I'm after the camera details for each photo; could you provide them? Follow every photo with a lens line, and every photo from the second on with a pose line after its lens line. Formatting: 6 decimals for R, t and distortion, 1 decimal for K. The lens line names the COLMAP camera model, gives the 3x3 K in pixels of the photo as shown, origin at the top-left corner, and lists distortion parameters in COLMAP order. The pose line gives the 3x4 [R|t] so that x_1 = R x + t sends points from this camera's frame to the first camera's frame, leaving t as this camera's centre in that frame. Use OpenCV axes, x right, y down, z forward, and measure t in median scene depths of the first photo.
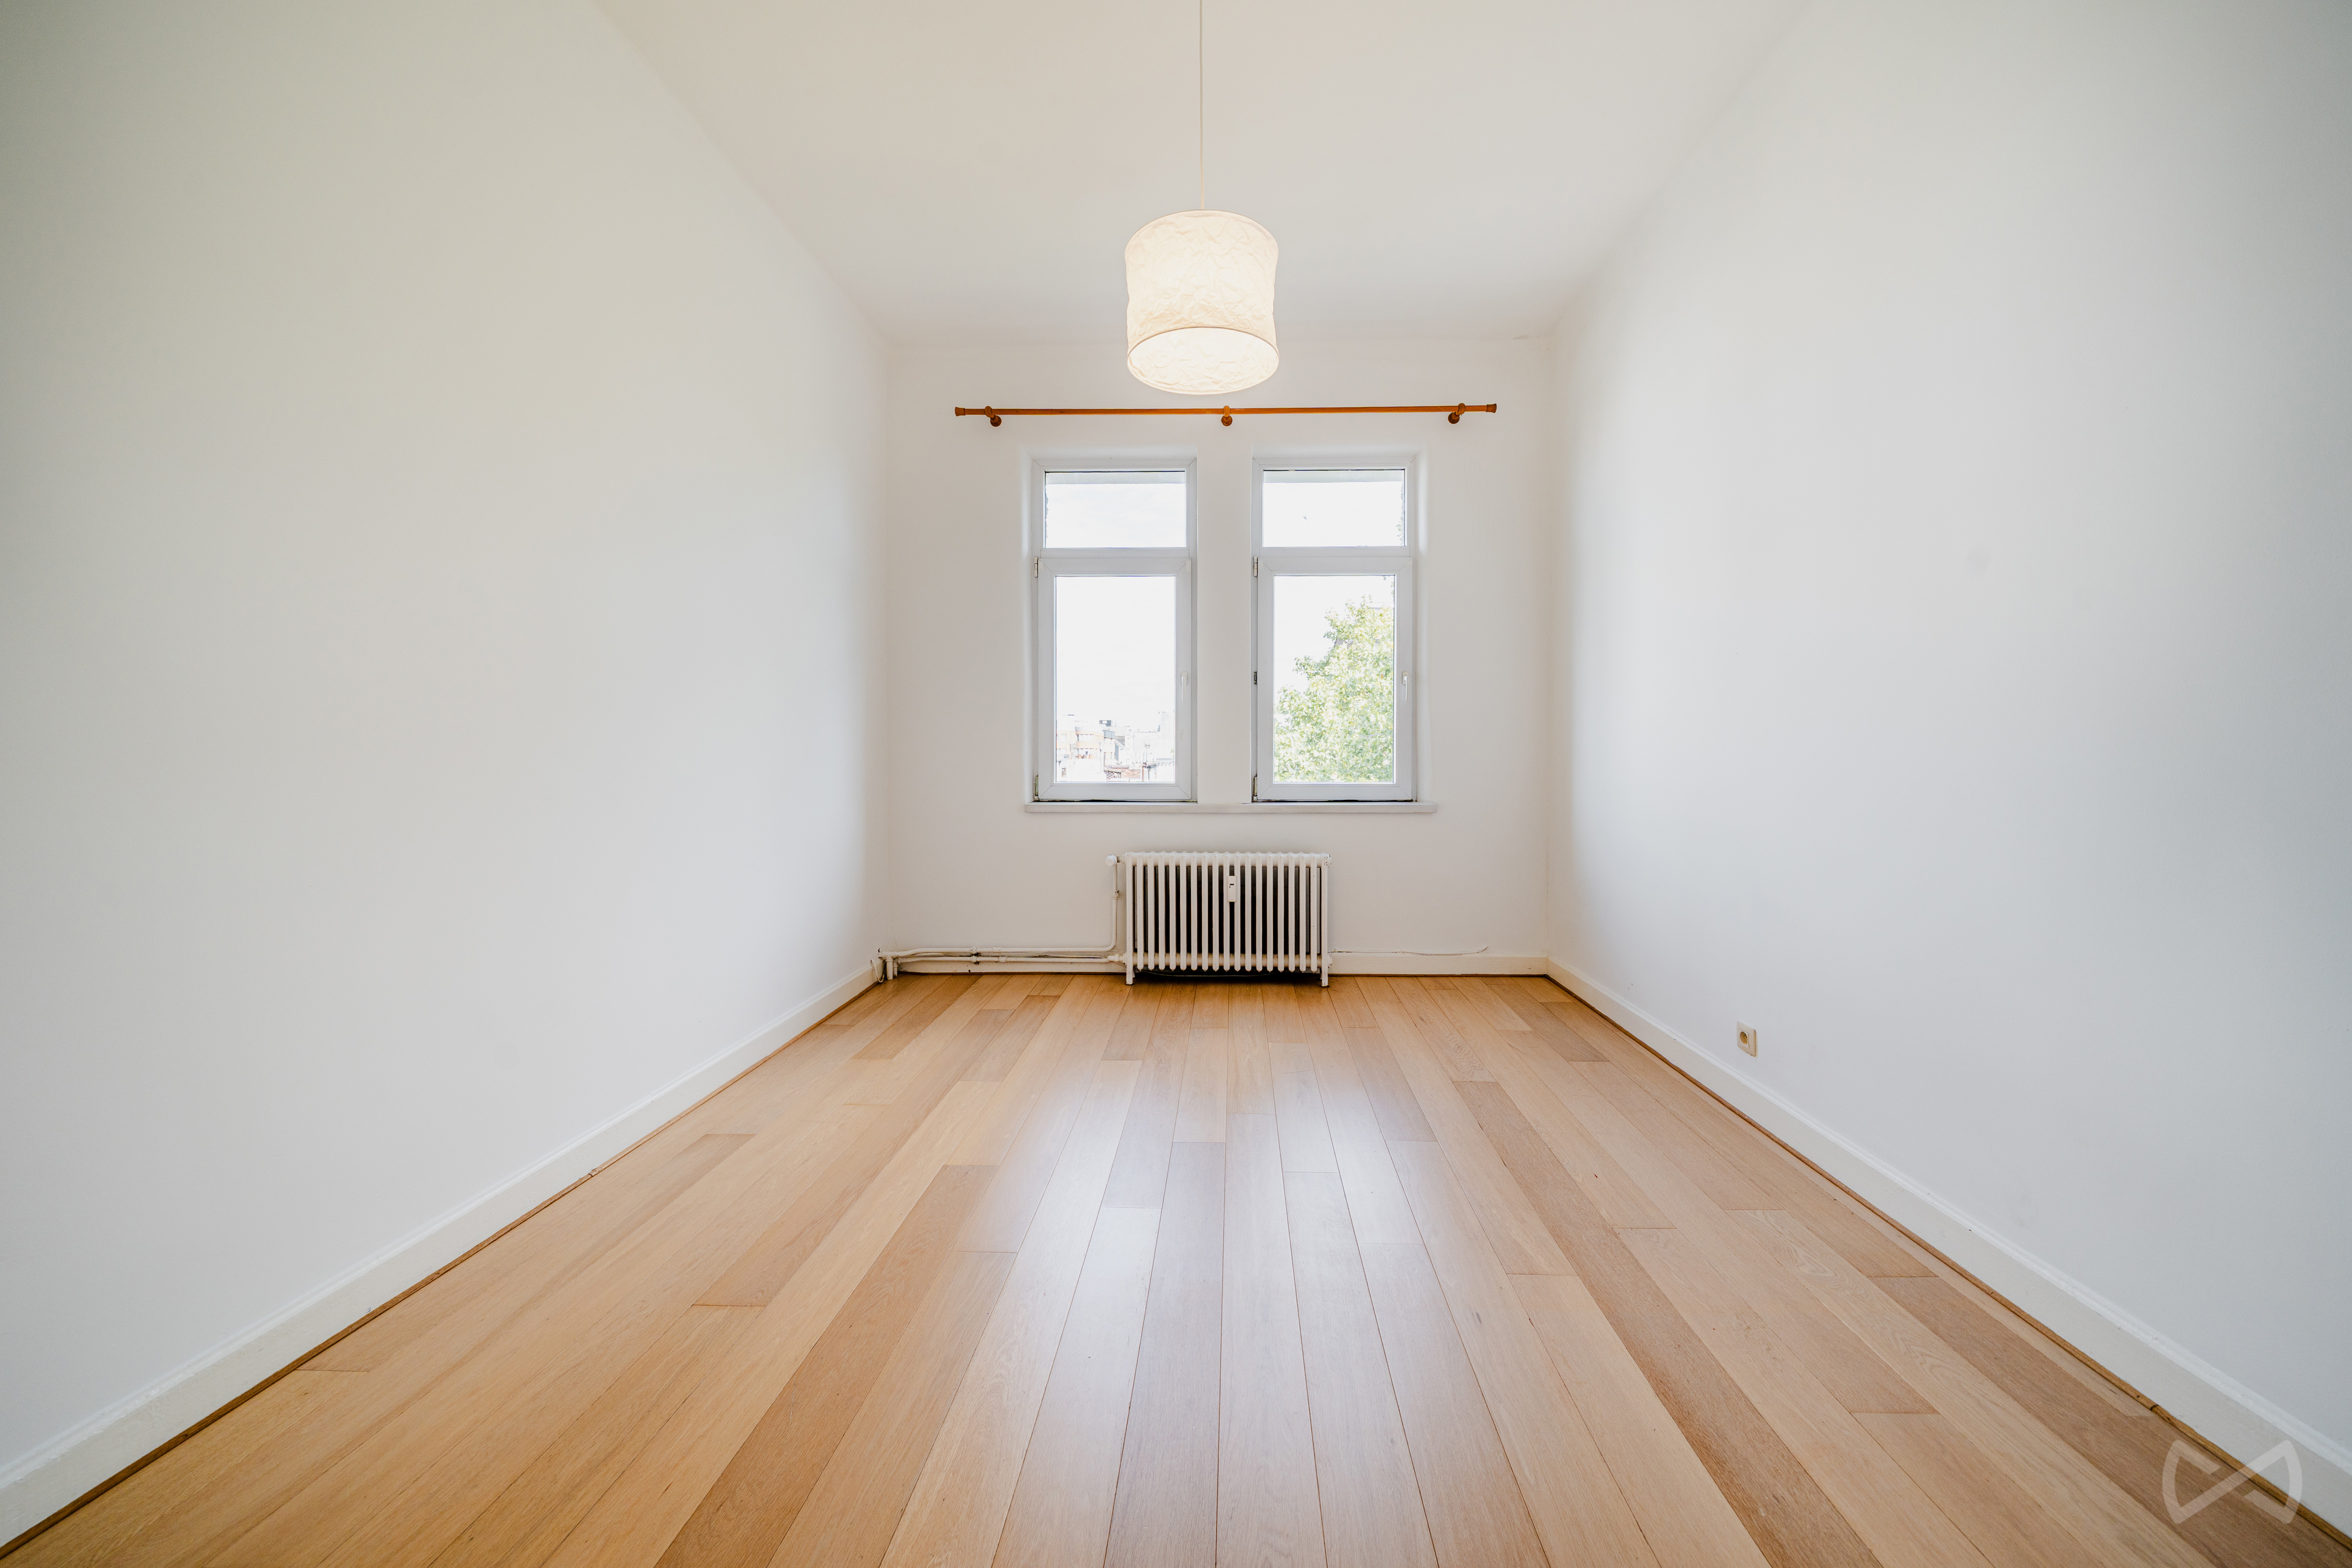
lens RADIAL K [[824.8, 0, 1208.7], [0, 824.8, 759.3], [0, 0, 1]] dist [0.000155, -0.000080]
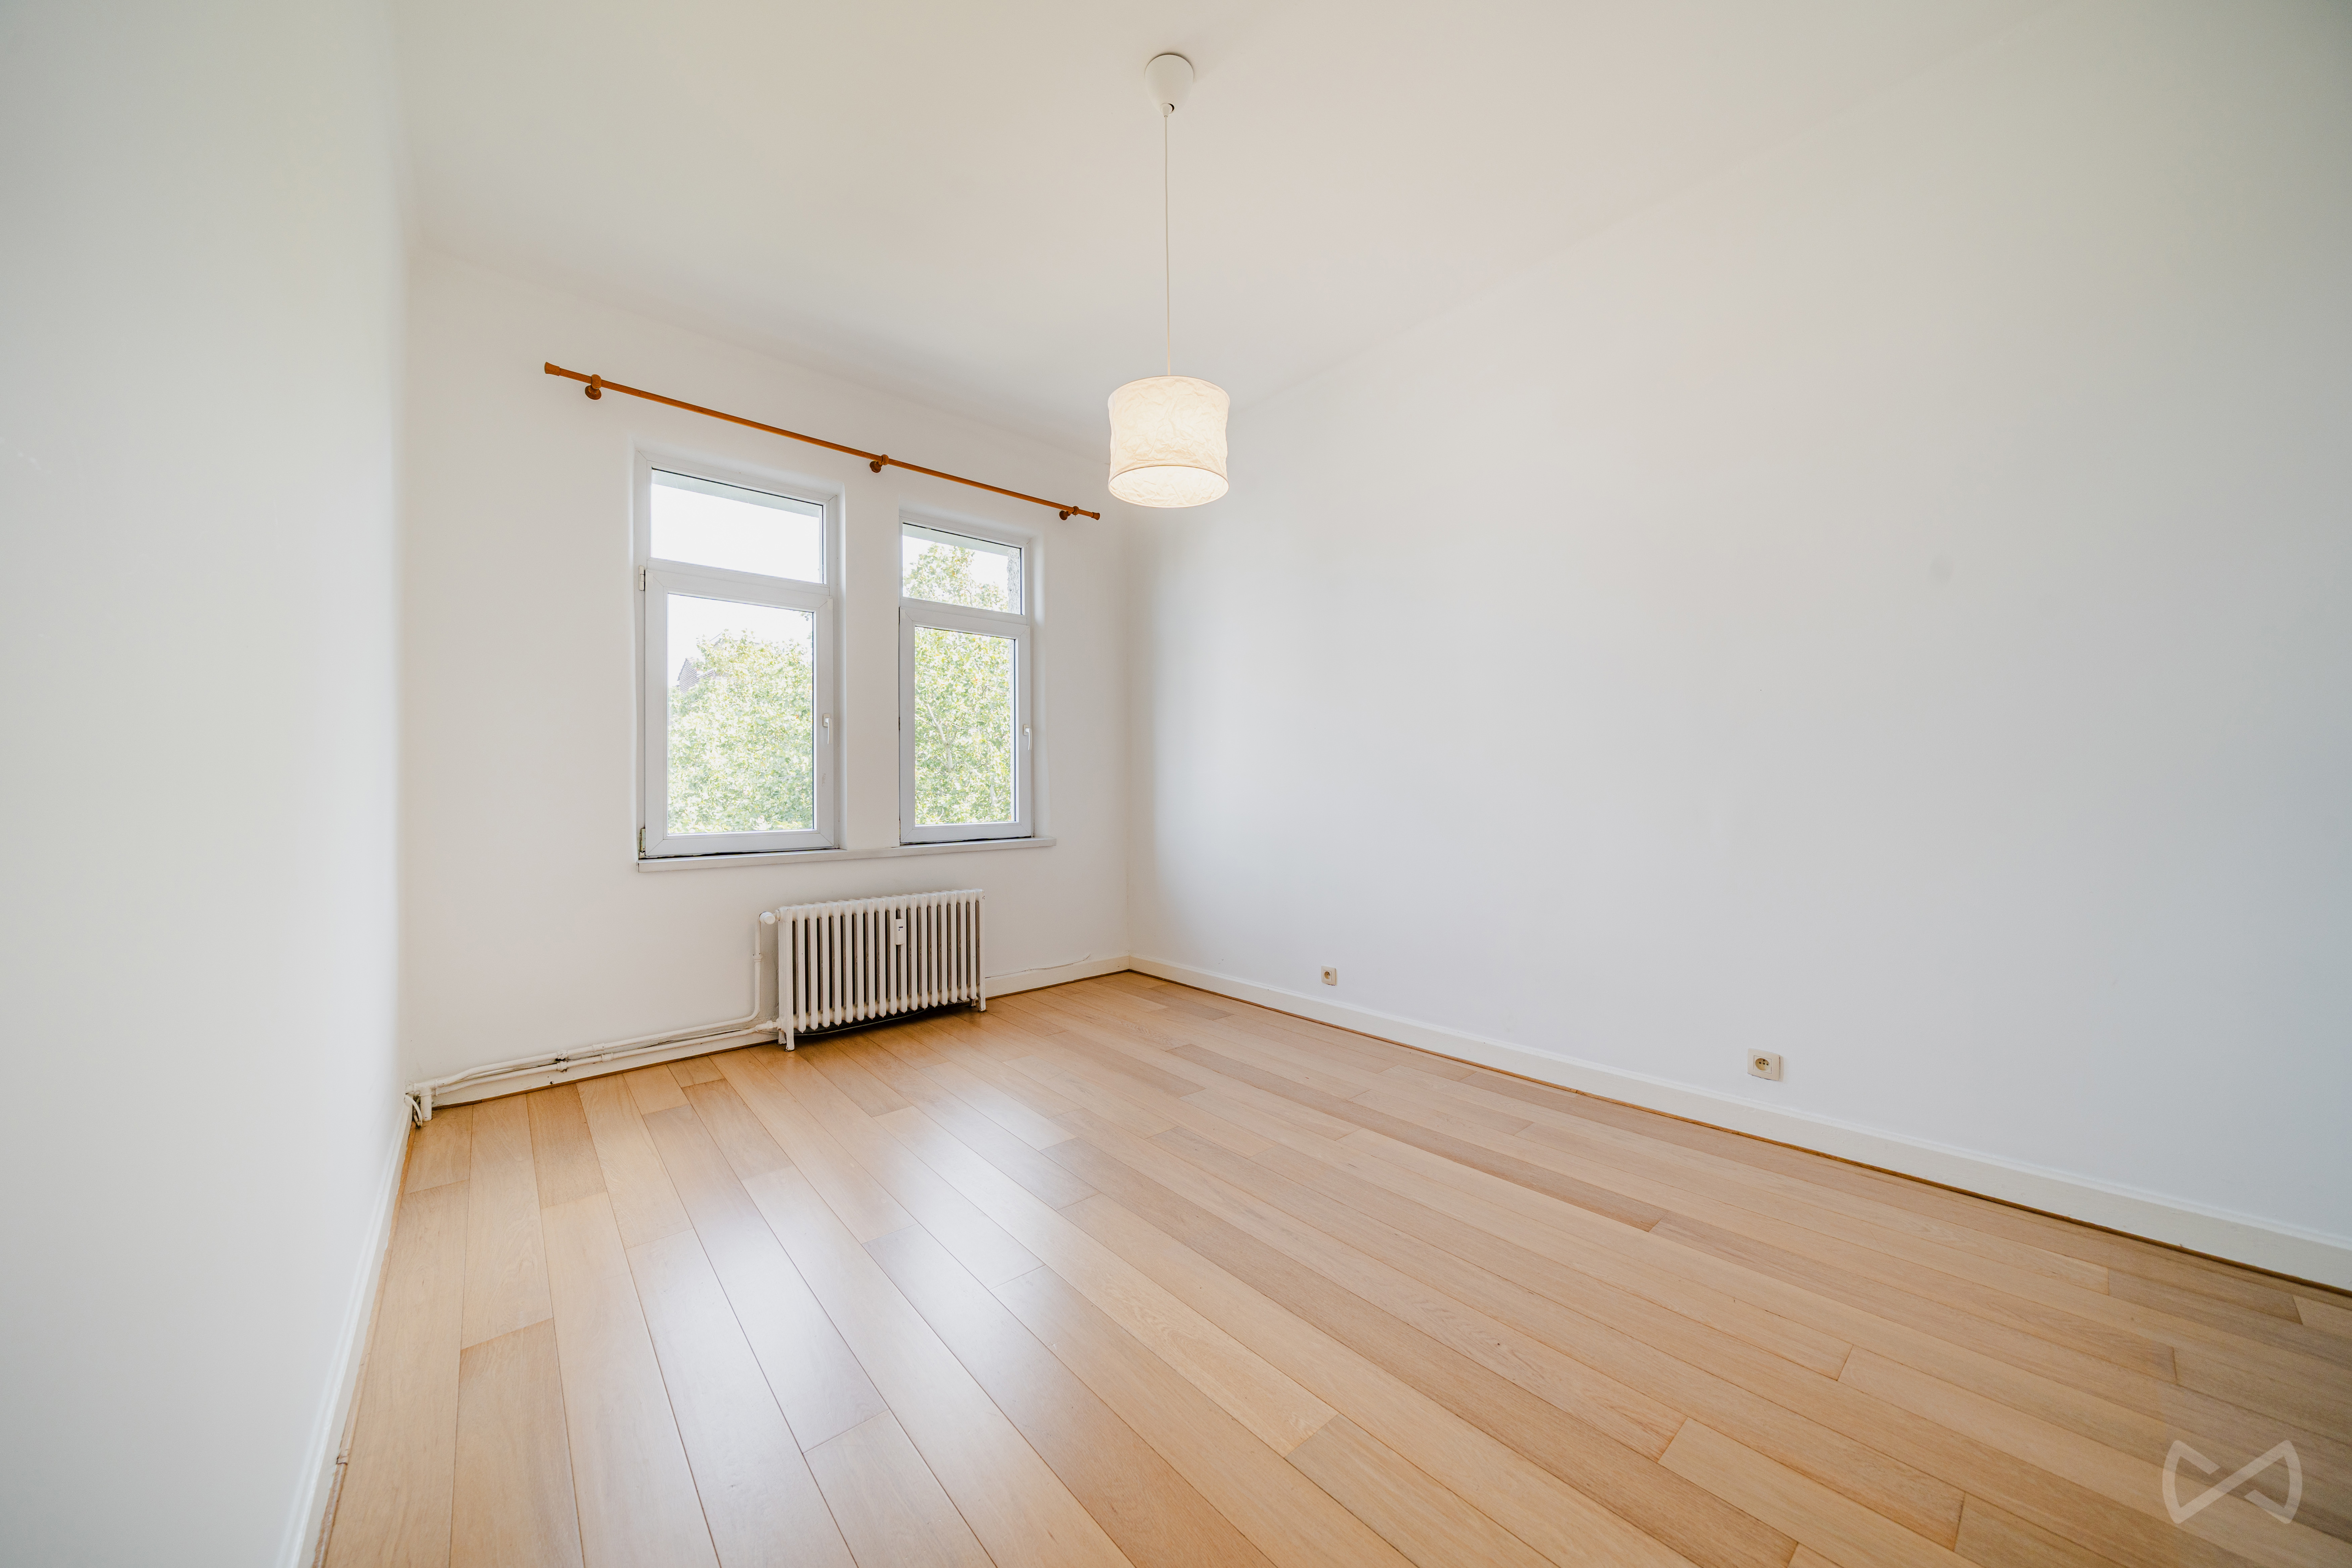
lens RADIAL K [[793.4, 0, 1170.4], [0, 793.4, 784.2], [0, 0, 1]] dist [-0.002899, -0.000201]
pose [[0.741178, -0.003200, 0.671301, -0.363552], [0.016375, 0.999777, -0.013314, -0.005211], [-0.671109, 0.020861, 0.741065, 0.050874]]
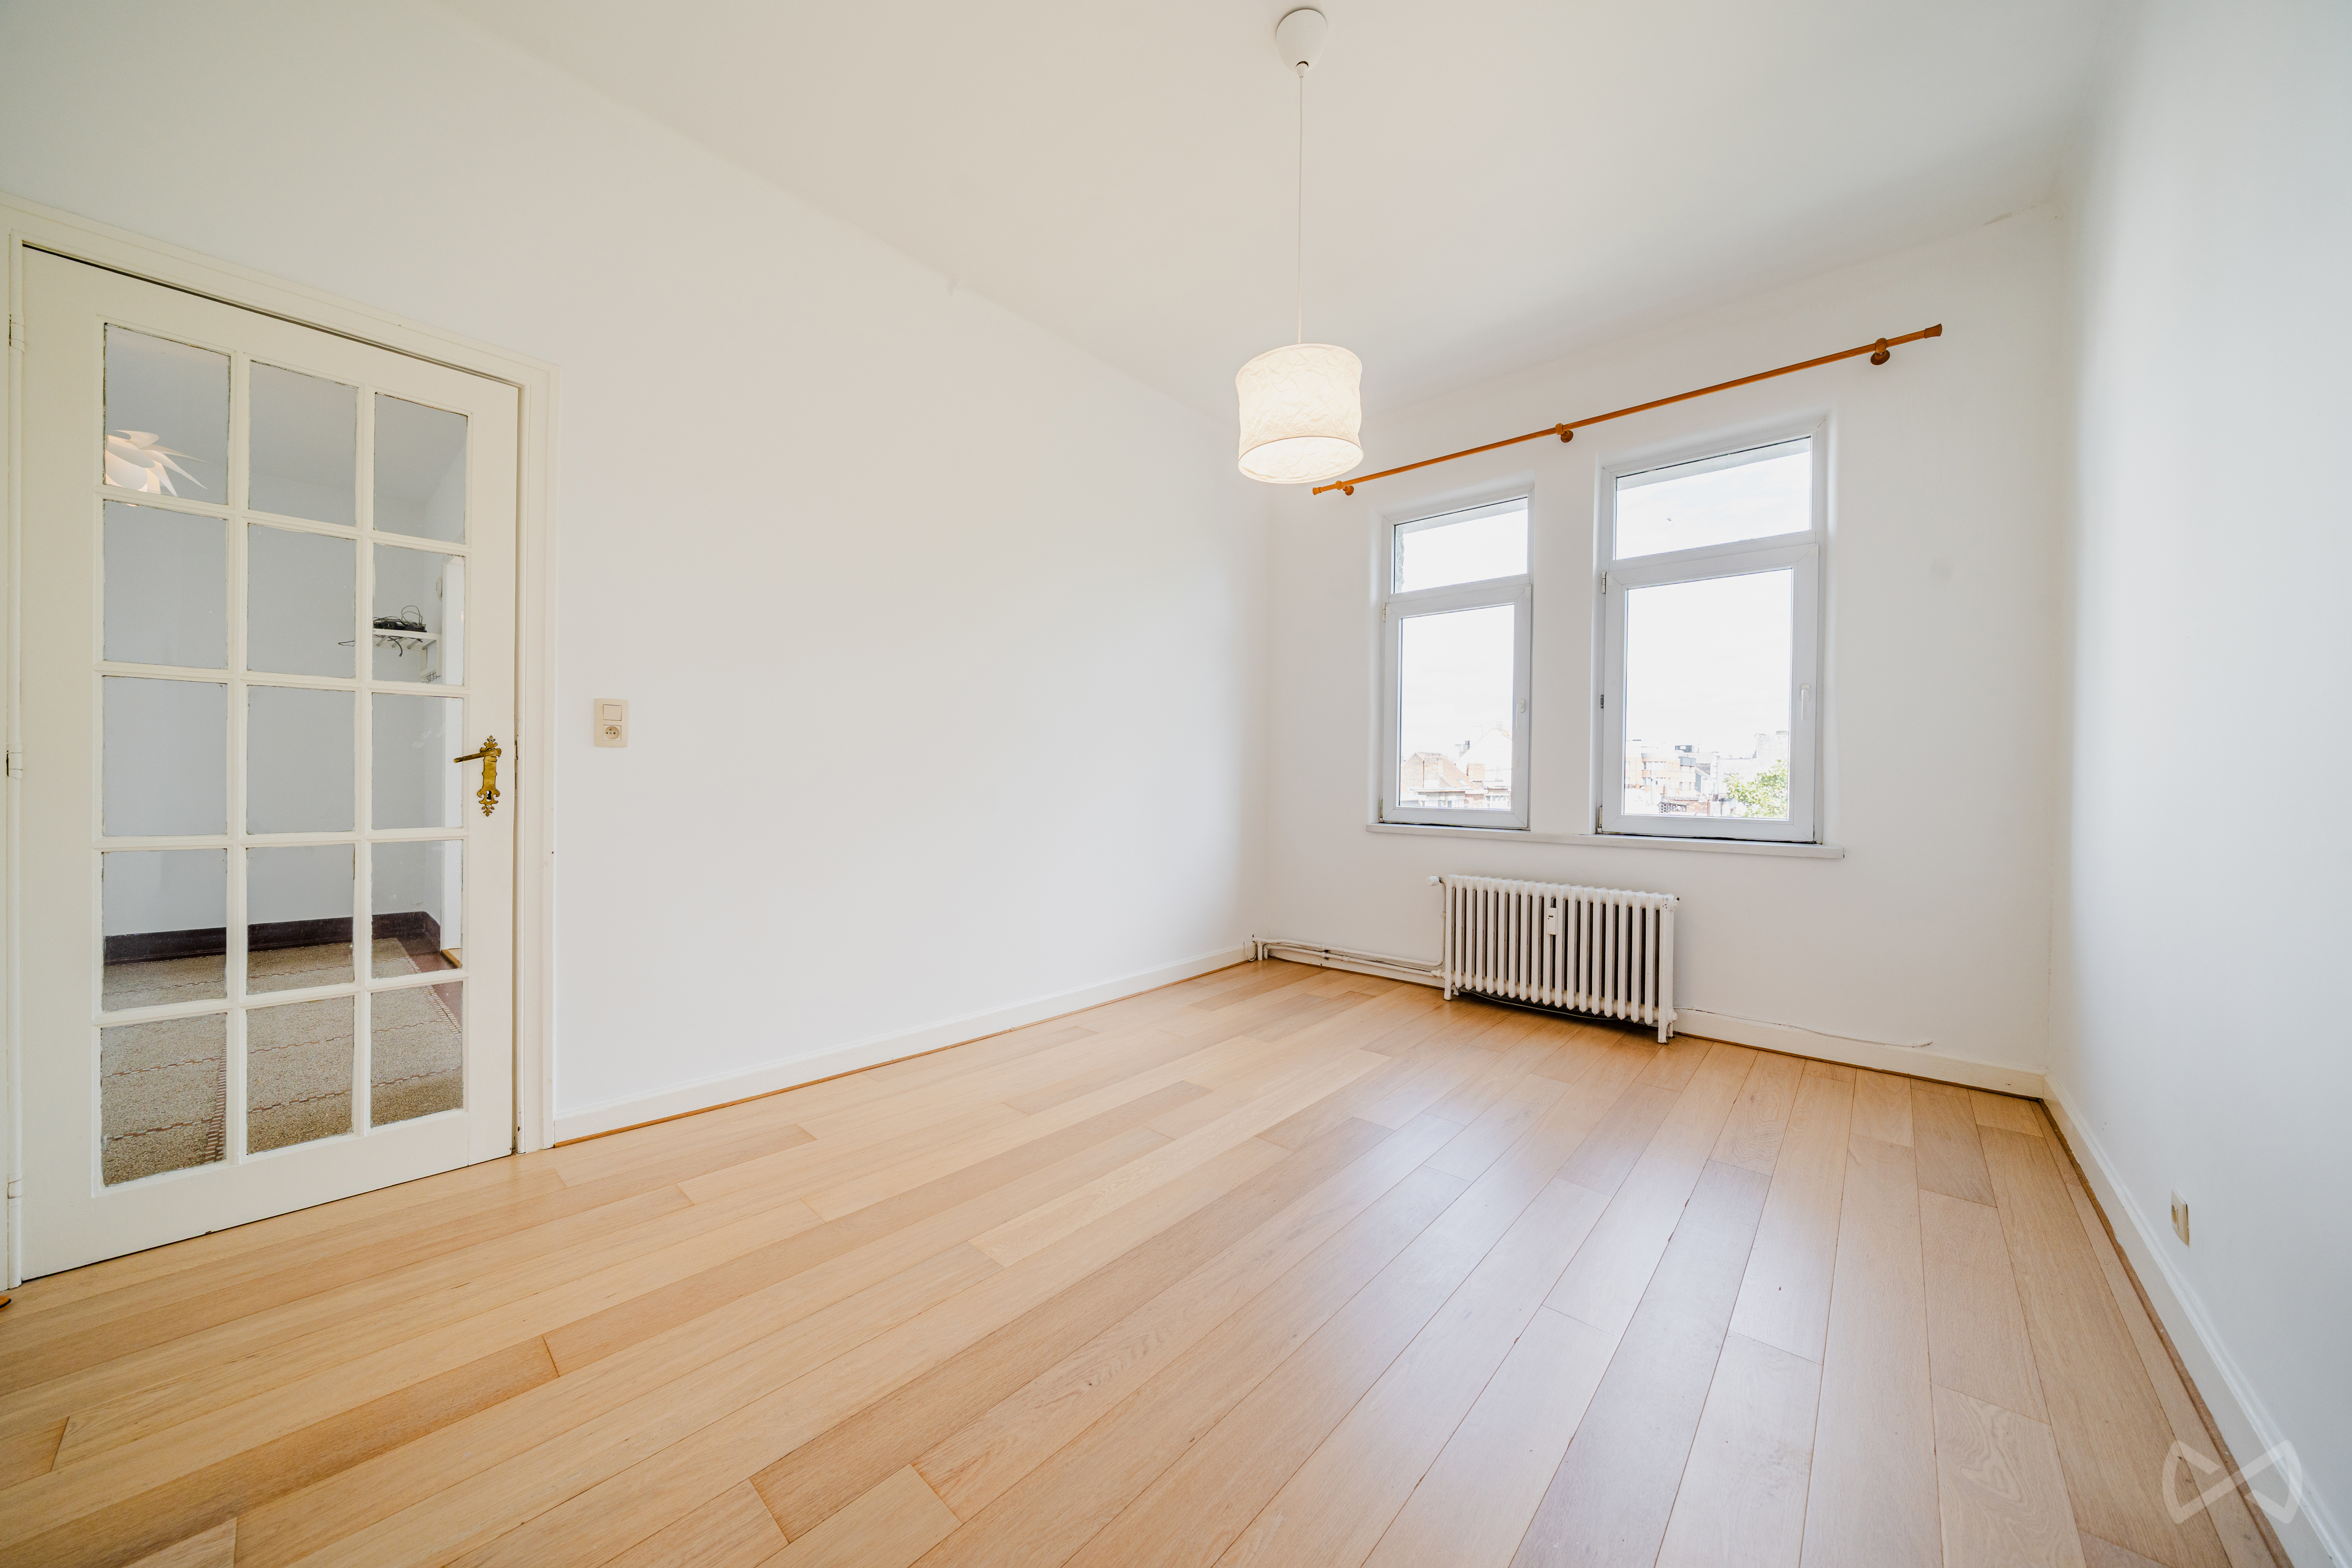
lens RADIAL K [[801.7, 0, 1163.8], [0, 801.7, 781.2], [0, 0, 1]] dist [-0.000669, -0.000129]
pose [[0.761325, 0.012217, -0.648255, 0.278583], [-0.016594, 0.999862, -0.000645, 0.000787], [0.648158, 0.011249, 0.761423, -0.016014]]
